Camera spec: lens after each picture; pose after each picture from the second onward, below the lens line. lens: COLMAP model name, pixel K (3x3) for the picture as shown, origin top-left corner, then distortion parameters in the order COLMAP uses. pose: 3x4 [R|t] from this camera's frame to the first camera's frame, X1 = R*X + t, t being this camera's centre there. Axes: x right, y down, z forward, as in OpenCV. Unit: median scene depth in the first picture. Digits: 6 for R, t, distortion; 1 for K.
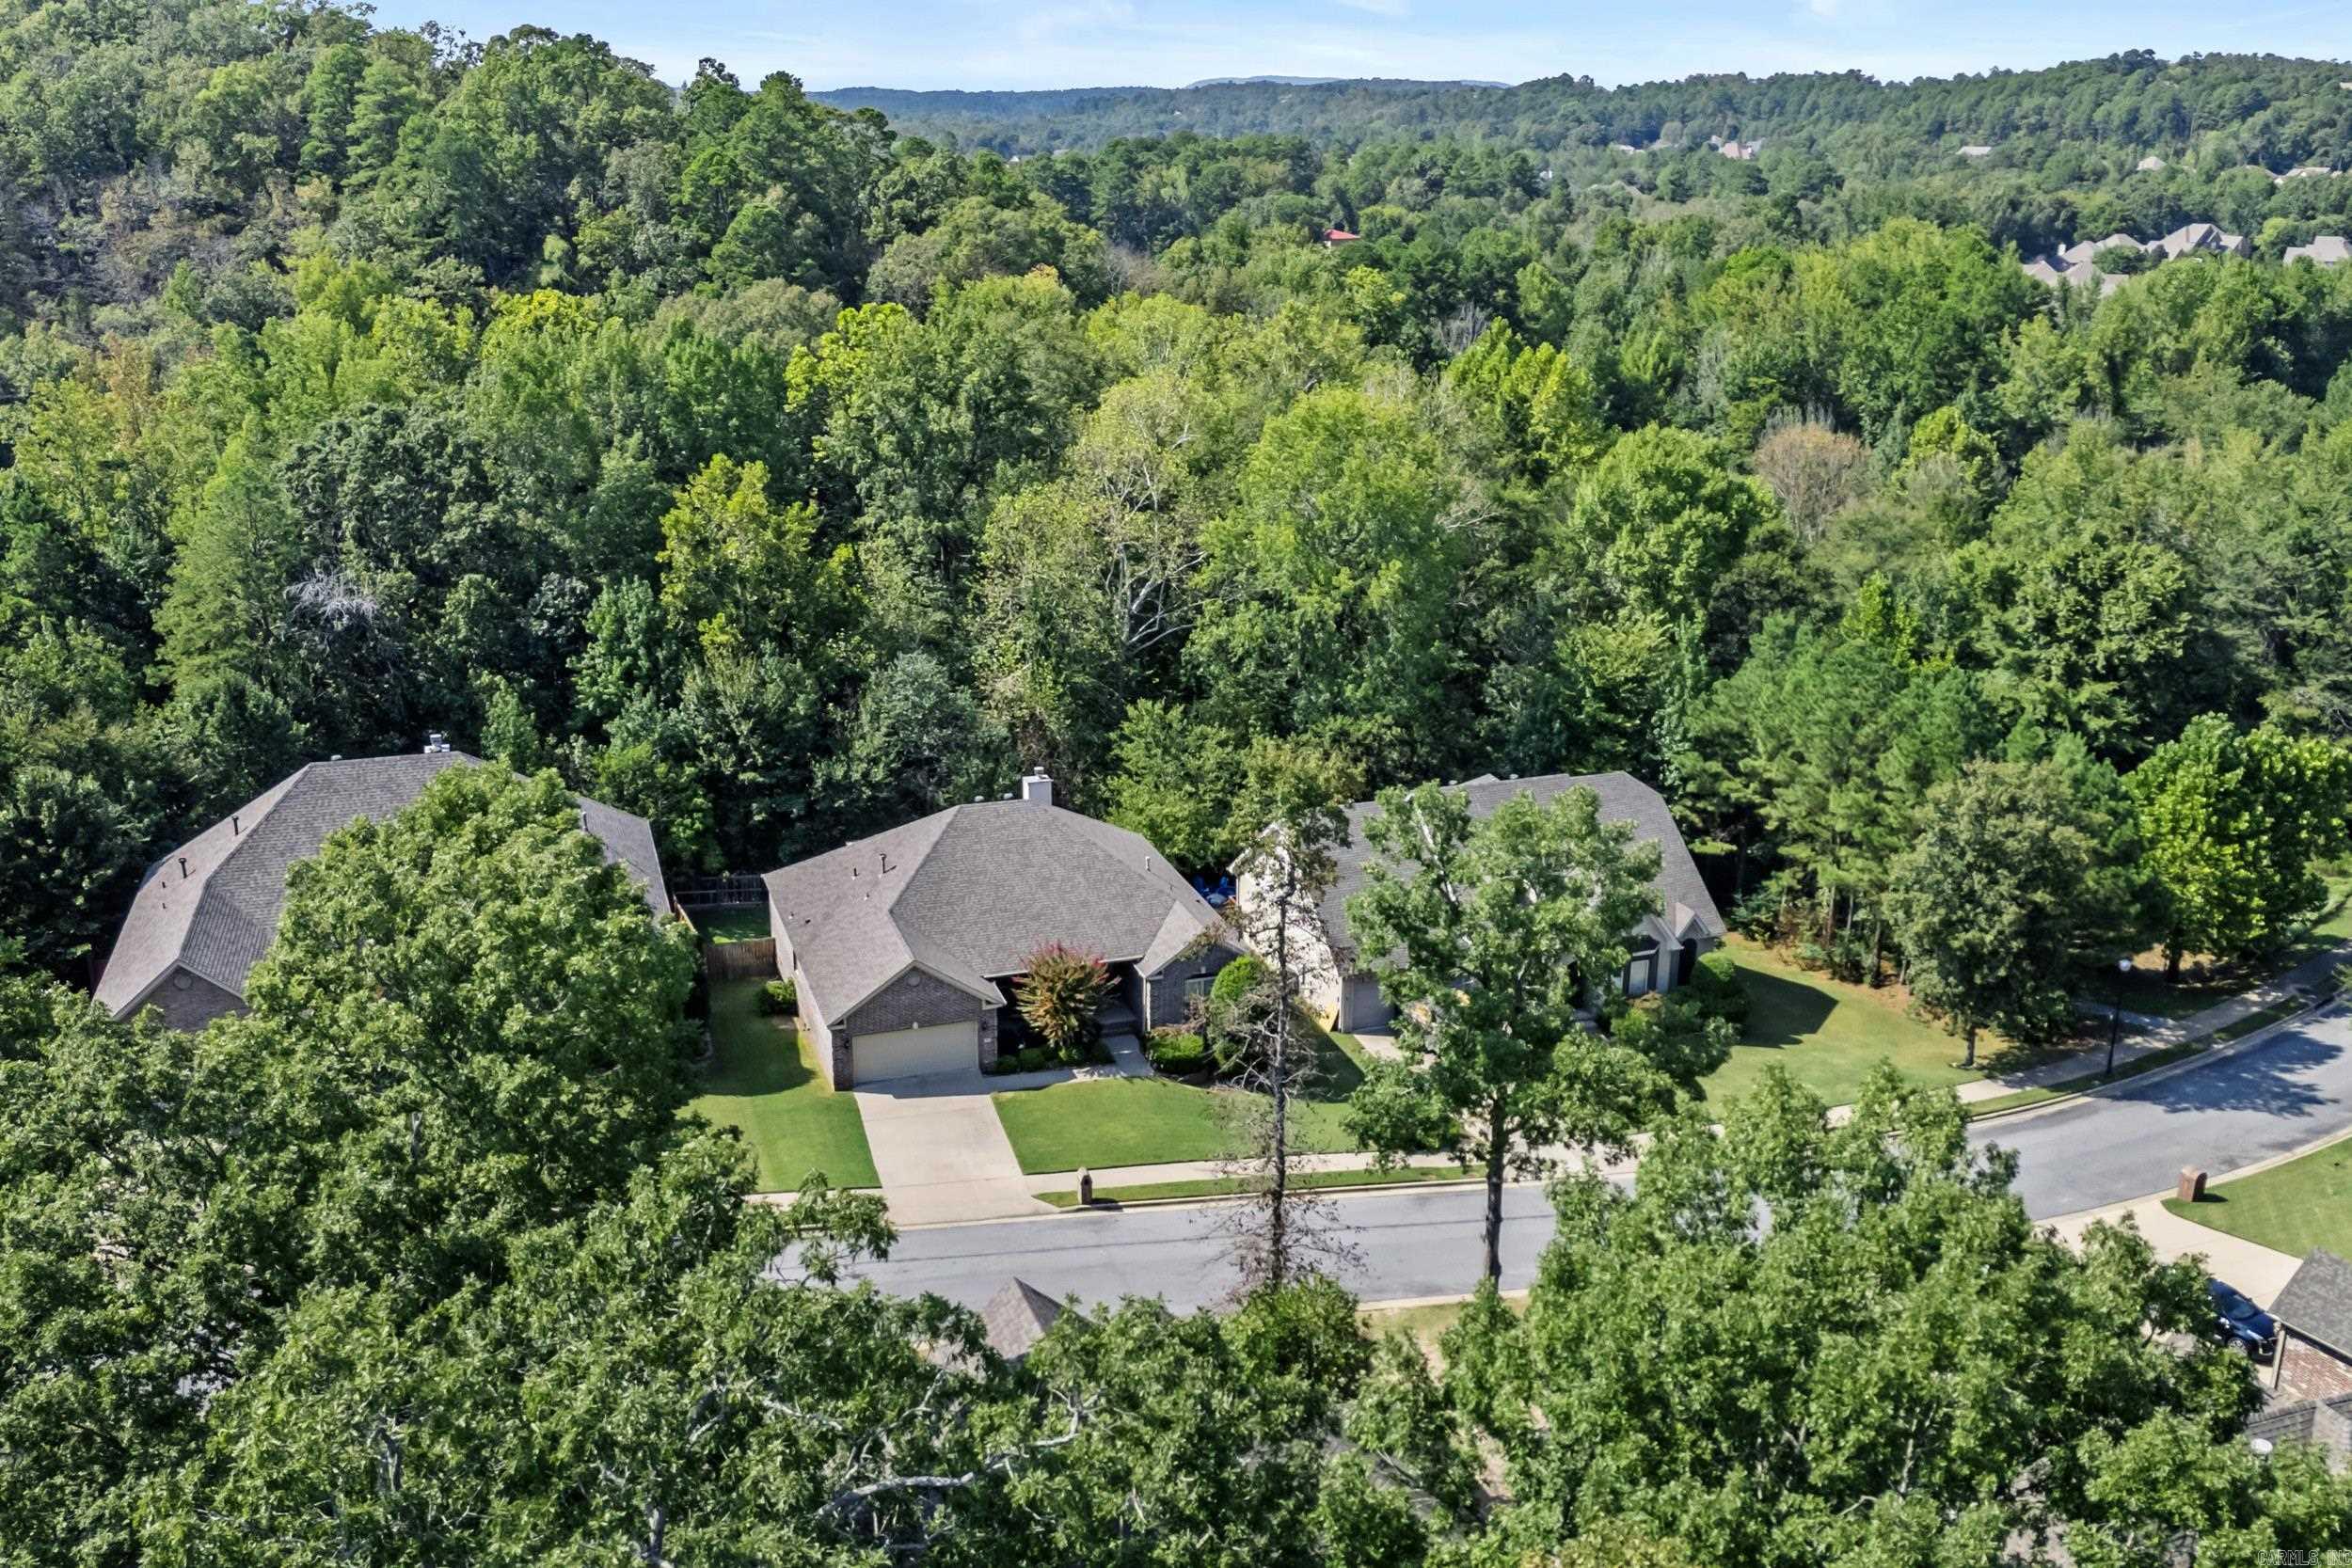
lens RADIAL K [[2071.3, 0, 1176.0], [0, 2071.3, 784.0], [0, 0, 1]] dist [0.076869, -0.066323]
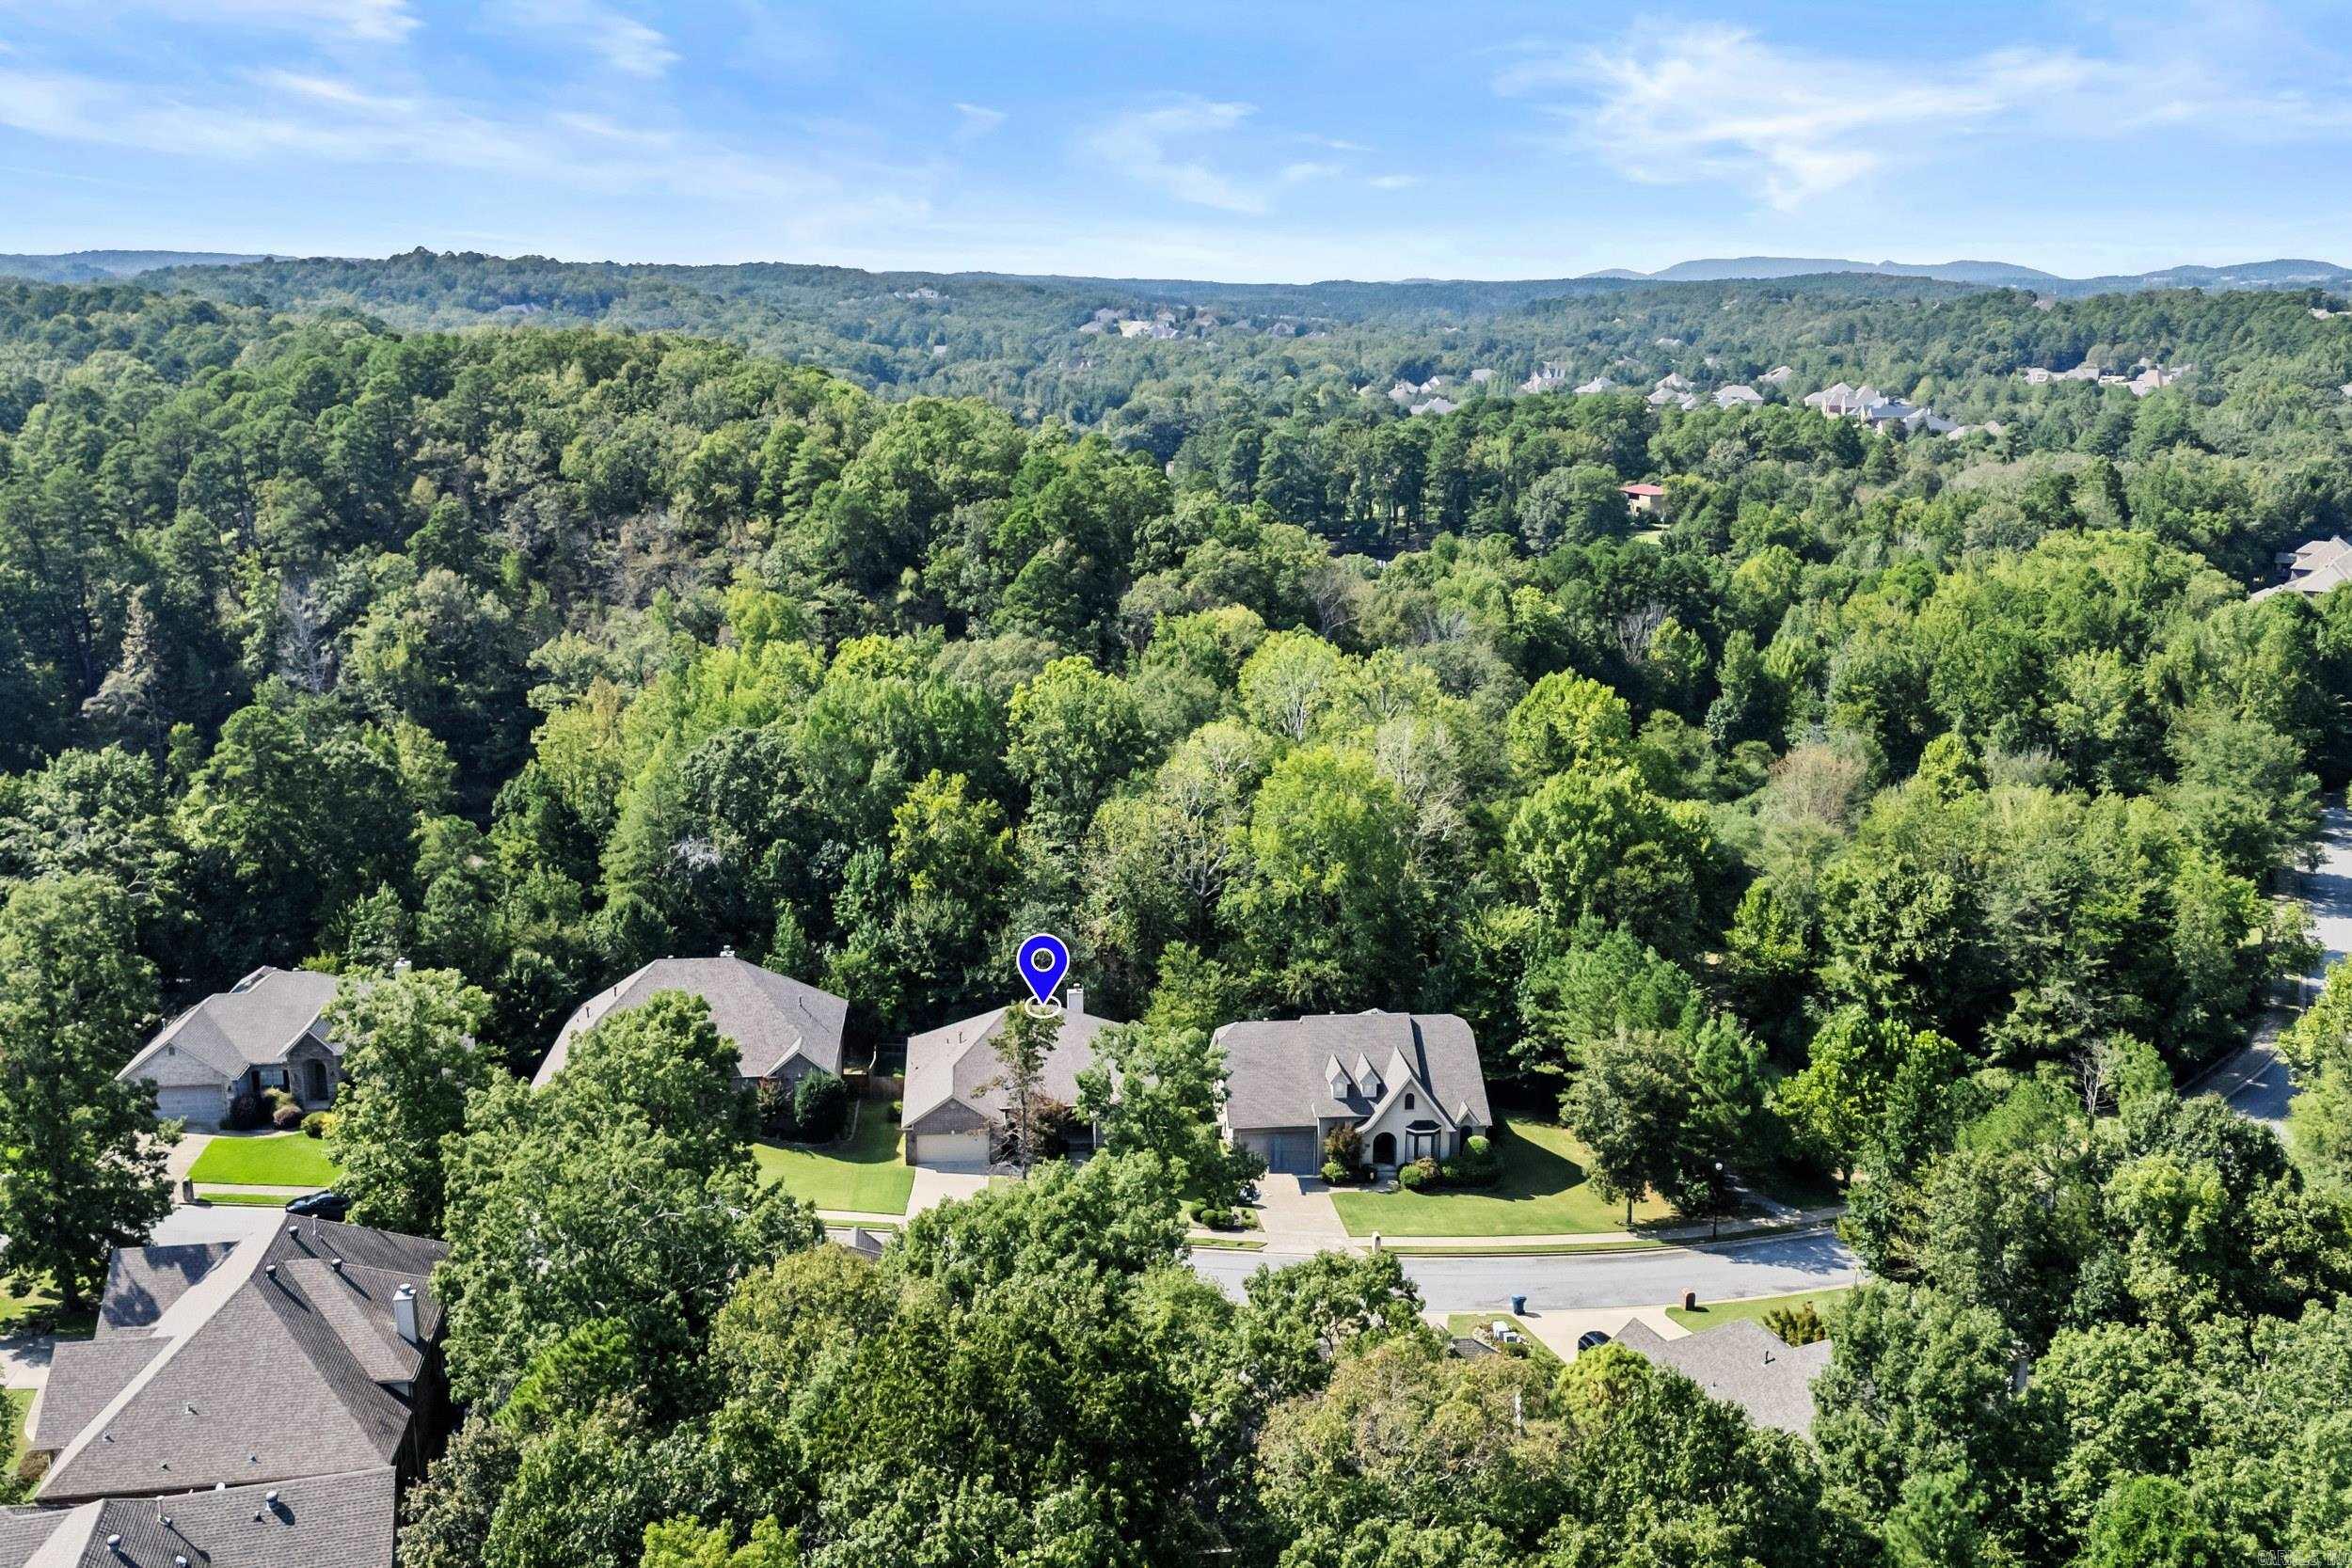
lens RADIAL K [[2109.9, 0, 1176.0], [0, 2109.9, 784.0], [0, 0, 1]] dist [0.263193, -0.854671]
pose [[0.973145, 0.051813, -0.224287, 0.329029], [-0.068447, 0.995400, -0.067030, -0.050980], [0.219782, 0.080581, 0.972215, -0.546730]]
